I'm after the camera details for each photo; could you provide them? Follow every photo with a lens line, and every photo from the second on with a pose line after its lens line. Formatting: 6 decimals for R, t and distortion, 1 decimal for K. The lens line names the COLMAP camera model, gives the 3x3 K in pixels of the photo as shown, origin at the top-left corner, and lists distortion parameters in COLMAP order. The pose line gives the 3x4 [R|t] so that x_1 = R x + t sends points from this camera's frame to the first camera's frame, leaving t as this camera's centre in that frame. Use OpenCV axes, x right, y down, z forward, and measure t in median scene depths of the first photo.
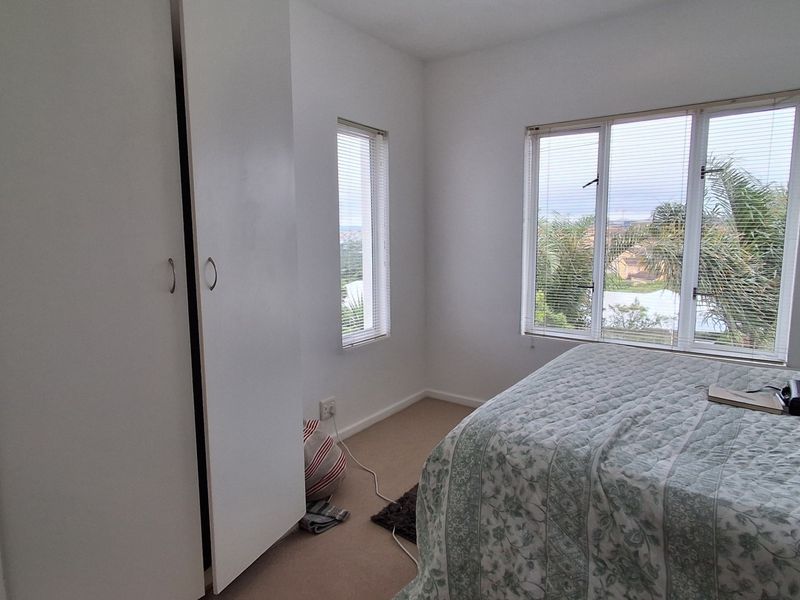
lens RADIAL K [[494.4, 0, 402.4], [0, 494.4, 298.1], [0, 0, 1]] dist [-0.000042, 0.004468]
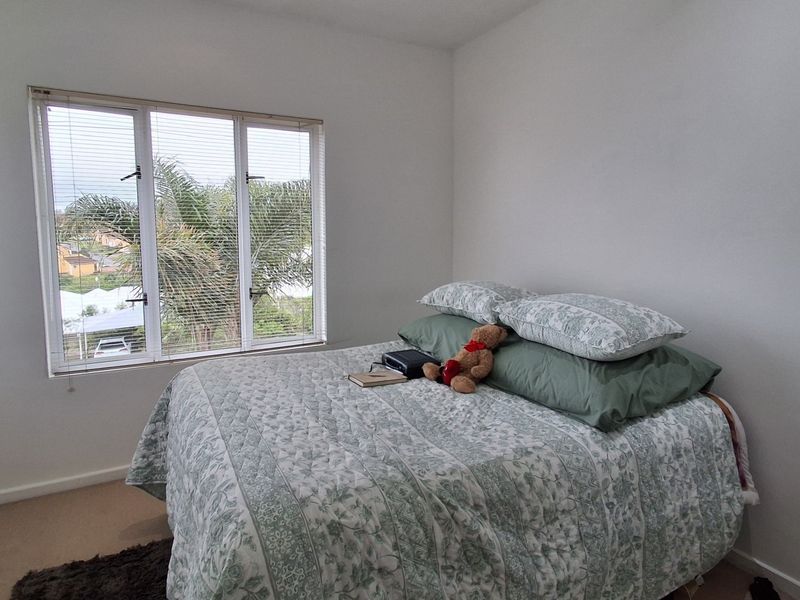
lens RADIAL K [[494.4, 0, 426.0], [0, 494.4, 283.4], [0, 0, 1]] dist [-0.000042, 0.004468]
pose [[0.414025, -0.092591, 0.905544, -0.392550], [0.111154, 0.992511, 0.050663, -0.084495], [-0.903454, 0.079680, 0.421216, 0.458846]]
